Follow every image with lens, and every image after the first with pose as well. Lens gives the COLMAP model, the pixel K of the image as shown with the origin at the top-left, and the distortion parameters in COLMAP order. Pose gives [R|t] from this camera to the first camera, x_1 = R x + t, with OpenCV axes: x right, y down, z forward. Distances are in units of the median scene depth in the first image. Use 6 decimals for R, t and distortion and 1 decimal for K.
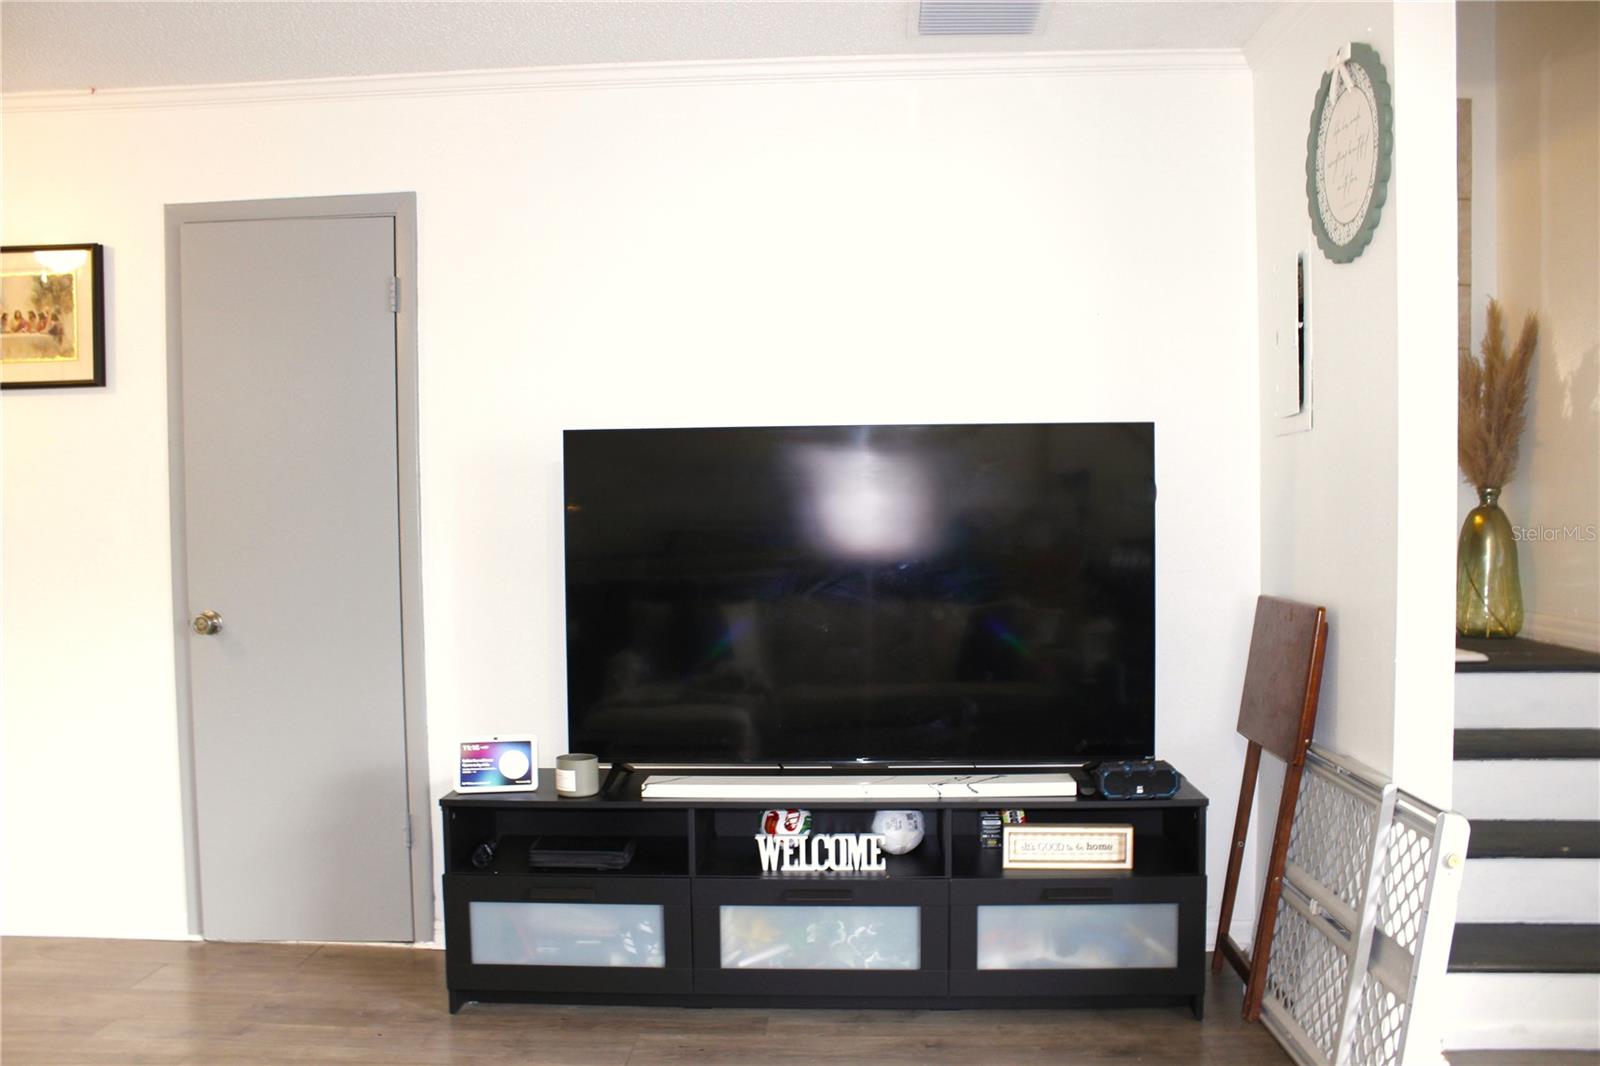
lens RADIAL K [[1340.3, 0, 793.5], [0, 1340.3, 541.9], [0, 0, 1]] dist [-0.173653, 0.158007]
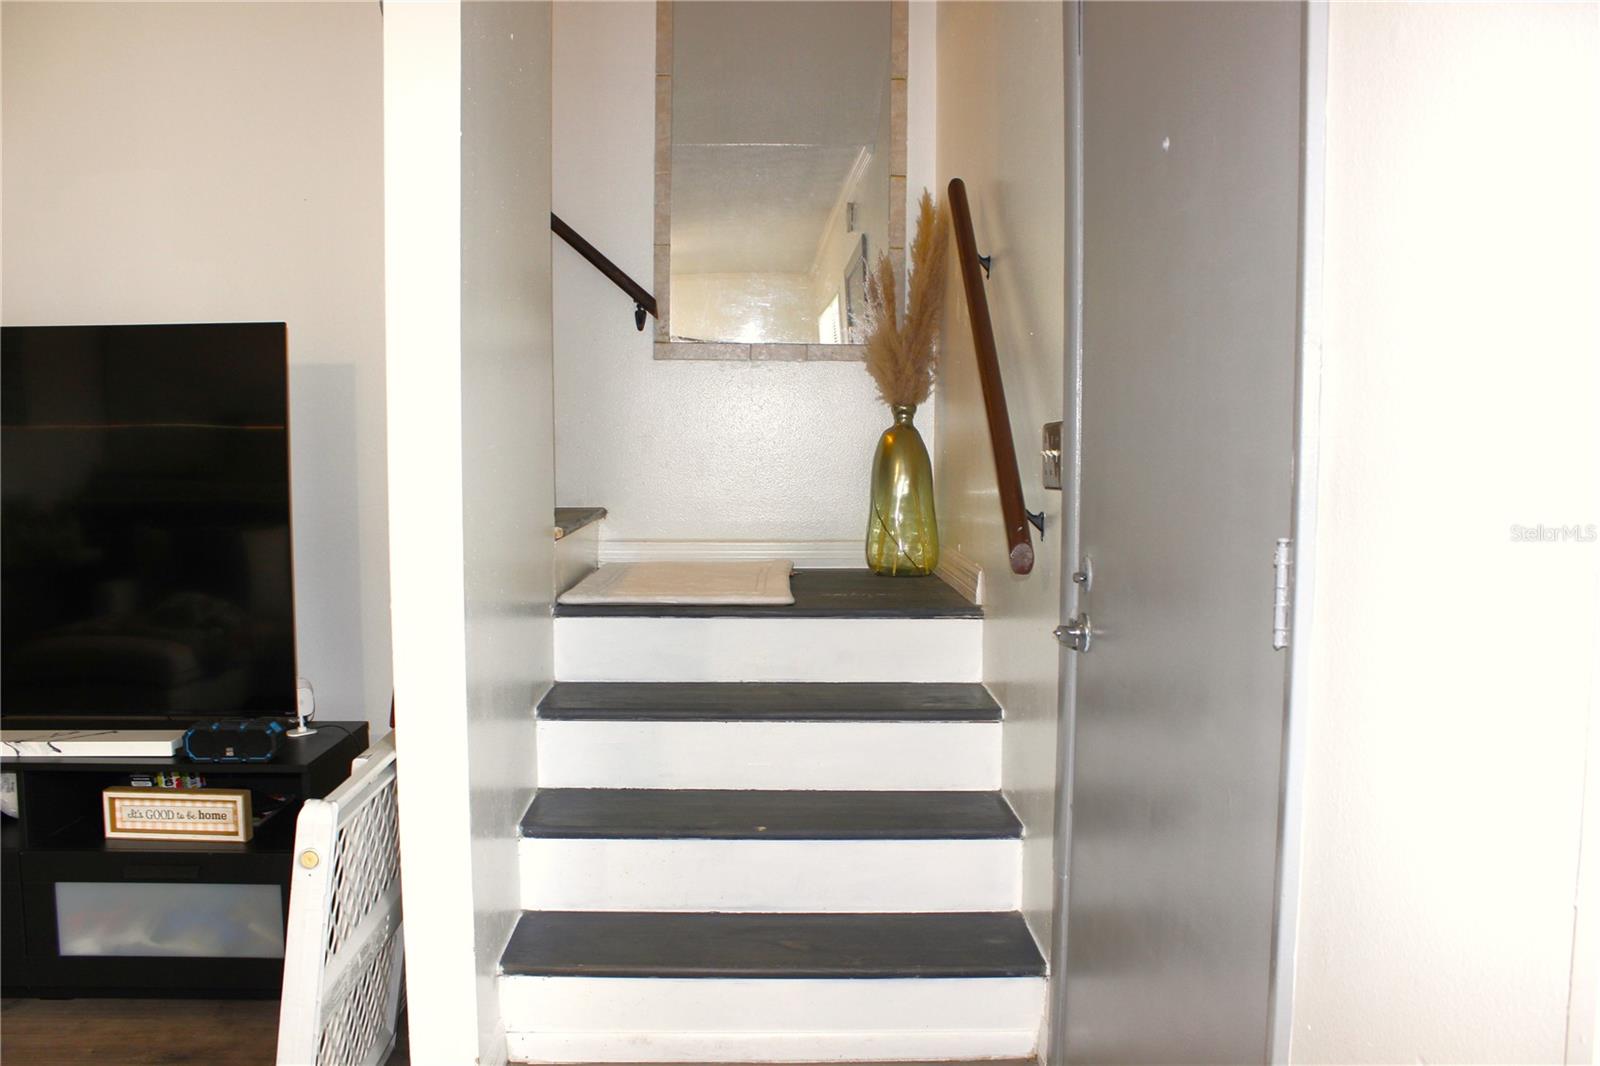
lens RADIAL K [[1340.3, 0, 793.5], [0, 1340.3, 541.9], [0, 0, 1]] dist [-0.173653, 0.158007]
pose [[0.996336, 0.003132, 0.085465, 0.533886], [-0.007974, 0.998378, 0.056369, 0.000873], [-0.085150, -0.056844, 0.994745, 0.129853]]
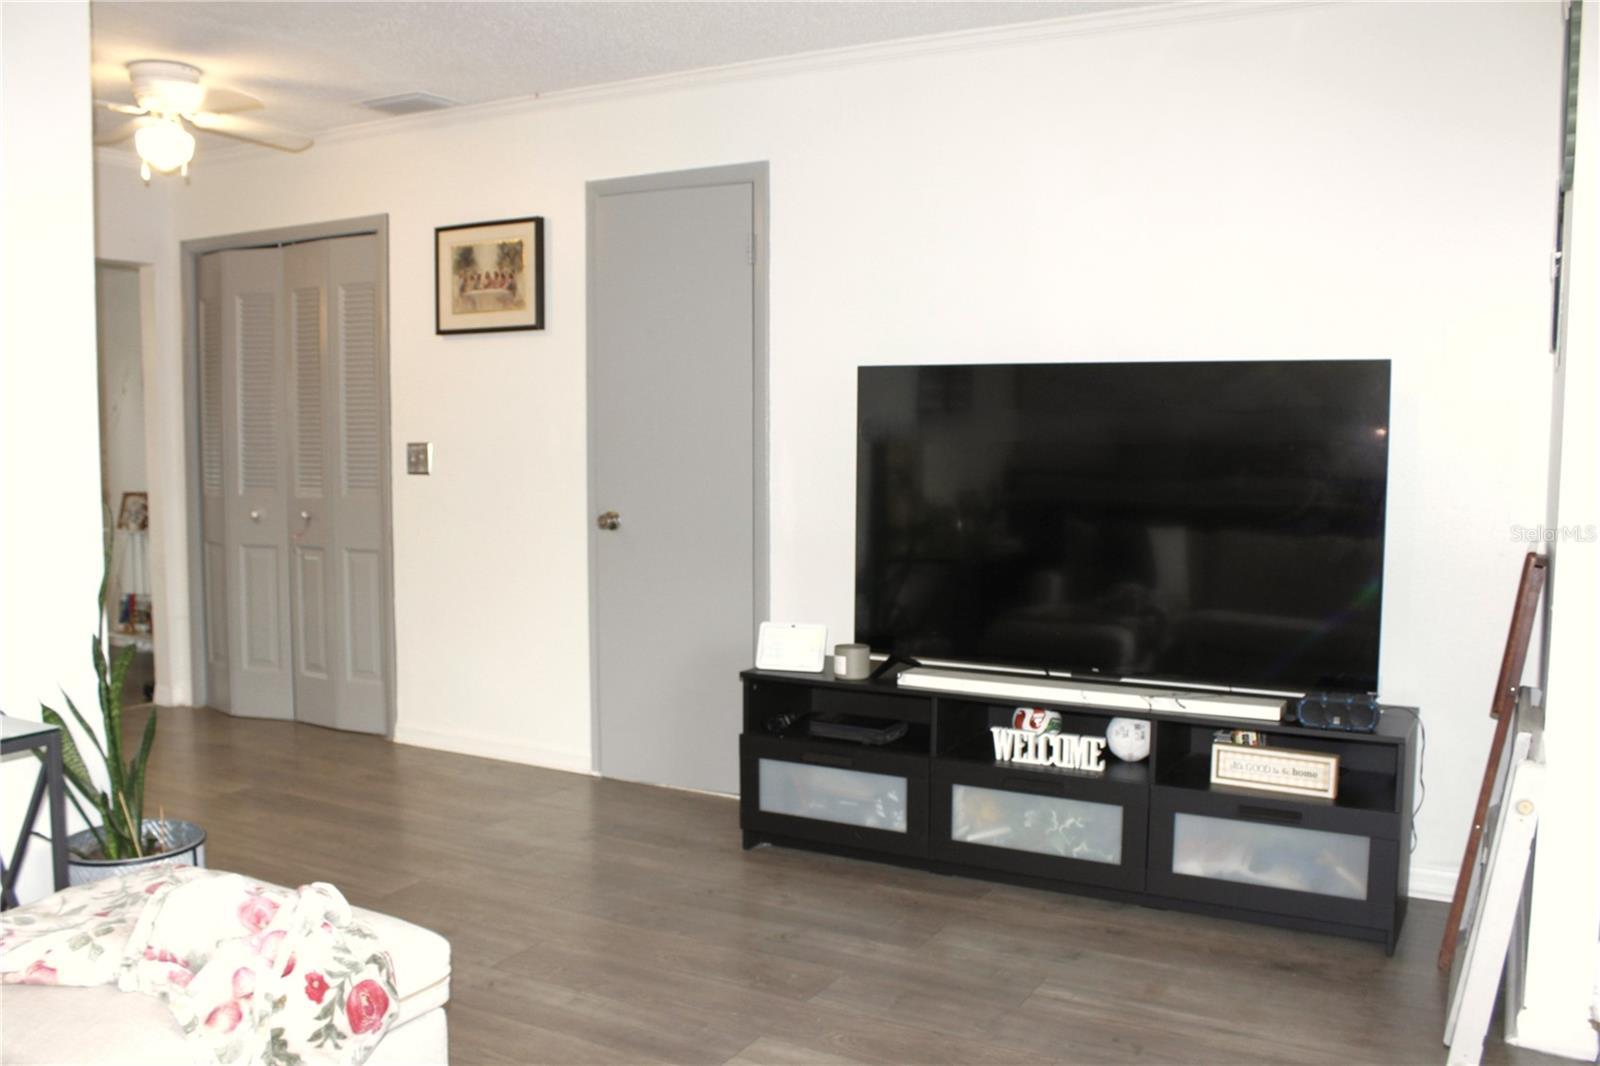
lens RADIAL K [[1340.3, 0, 793.5], [0, 1340.3, 541.9], [0, 0, 1]] dist [-0.173653, 0.158007]
pose [[0.901025, 0.051297, -0.430723, 0.299168], [-0.026230, 0.997609, 0.063940, -0.003852], [0.432973, -0.046313, 0.900216, -0.082177]]
